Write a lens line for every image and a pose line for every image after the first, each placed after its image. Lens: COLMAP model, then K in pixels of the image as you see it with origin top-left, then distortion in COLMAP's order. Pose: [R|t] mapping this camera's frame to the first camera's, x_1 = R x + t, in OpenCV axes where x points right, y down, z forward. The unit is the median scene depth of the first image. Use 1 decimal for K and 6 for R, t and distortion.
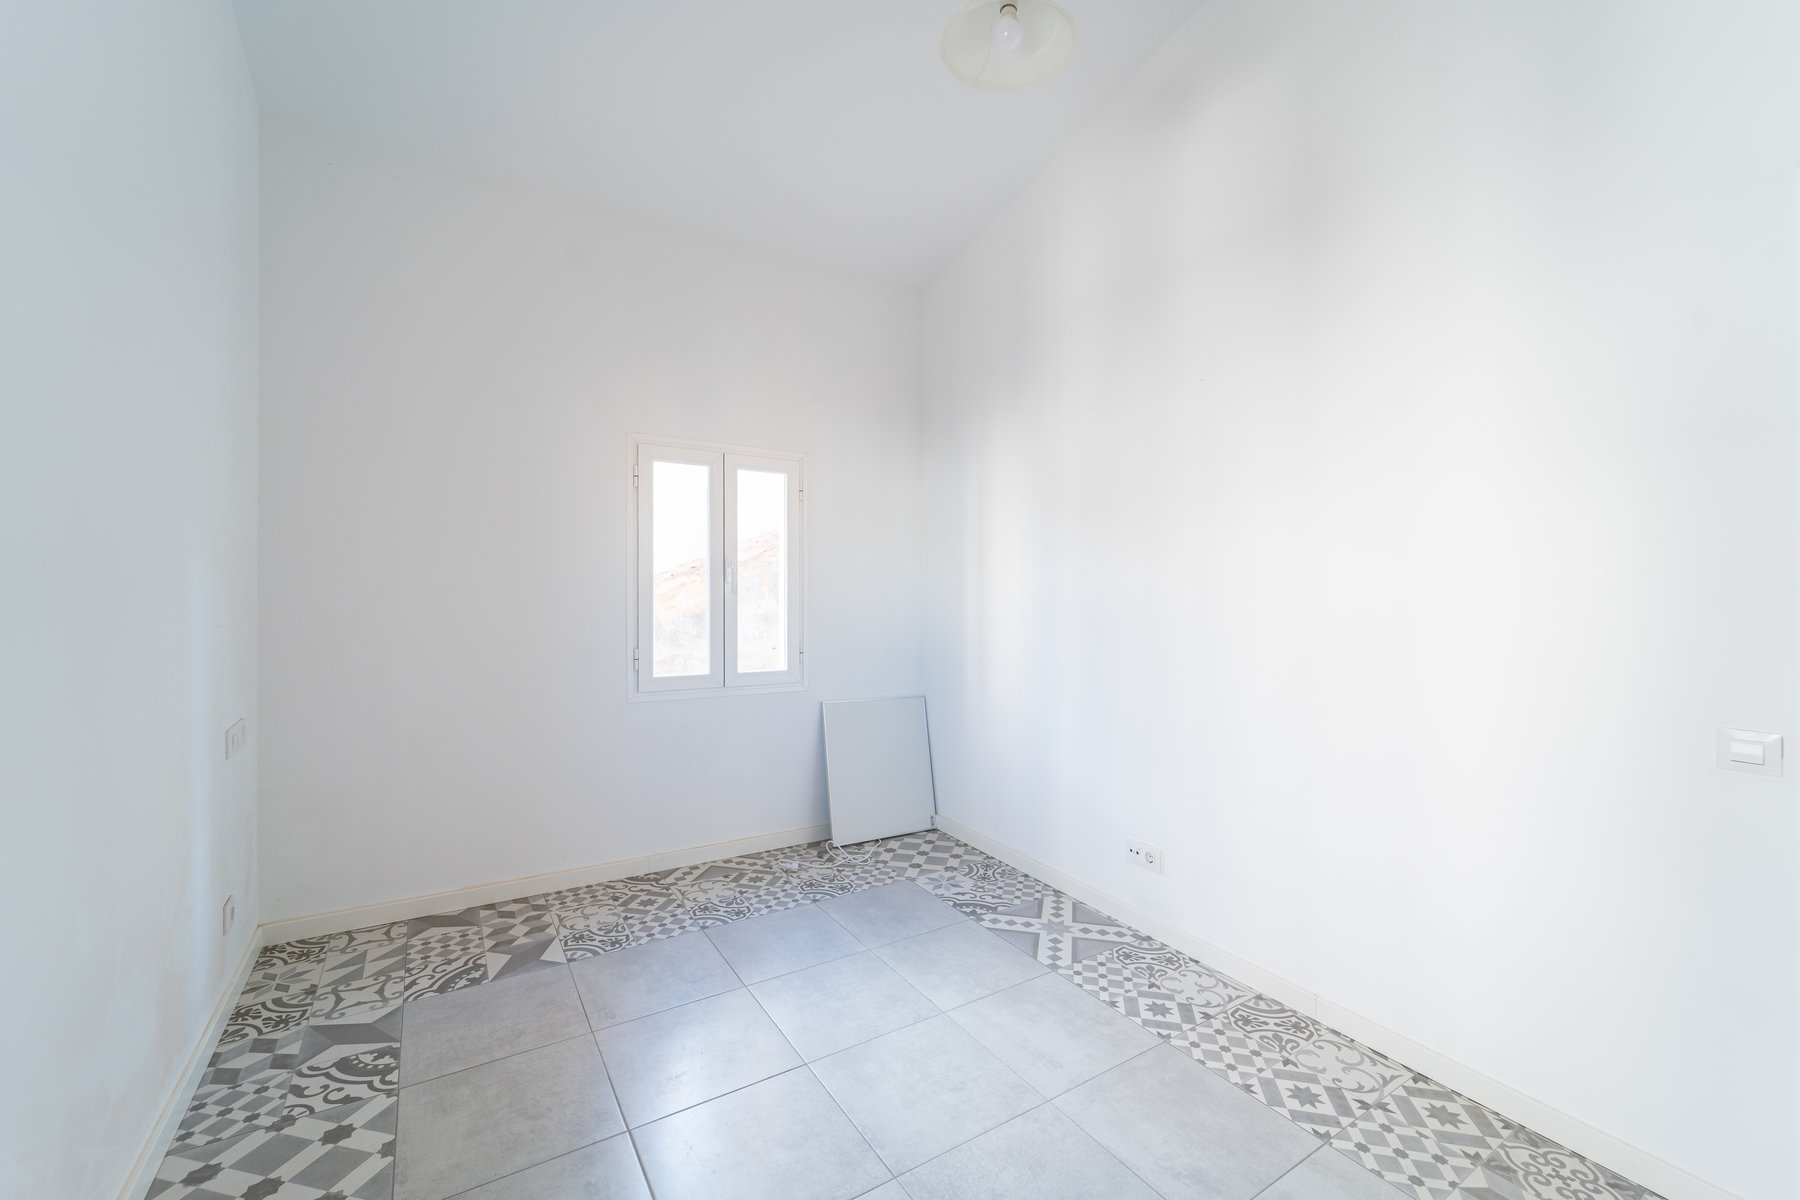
lens RADIAL K [[749.7, 0, 909.2], [0, 749.7, 583.6], [0, 0, 1]] dist [-0.000794, -0.001716]
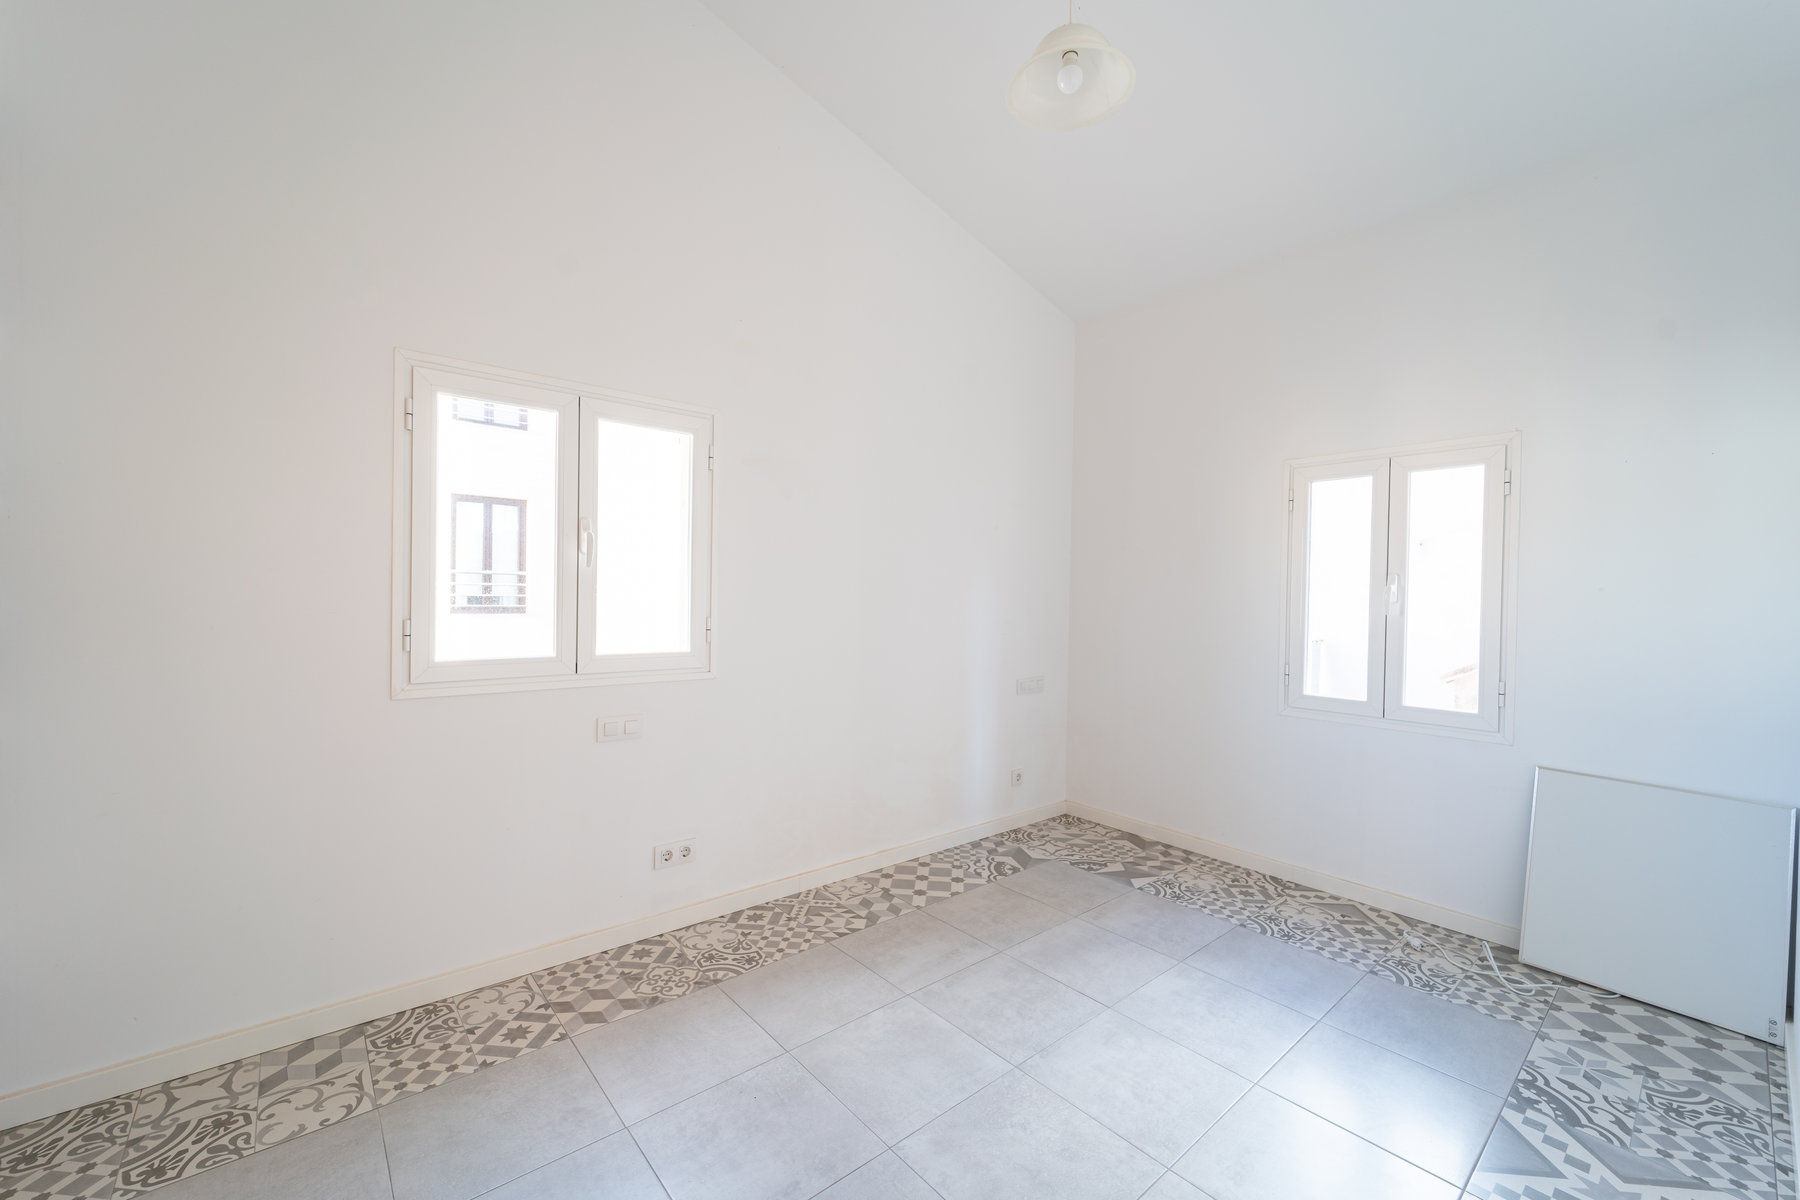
lens RADIAL K [[749.7, 0, 896.8], [0, 749.7, 608.4], [0, 0, 1]] dist [-0.000794, -0.001716]
pose [[0.096781, 0.006163, -0.995287, 0.667603], [-0.017578, 0.999835, 0.004482, 0.014484], [0.995150, 0.017062, 0.096874, 0.371256]]
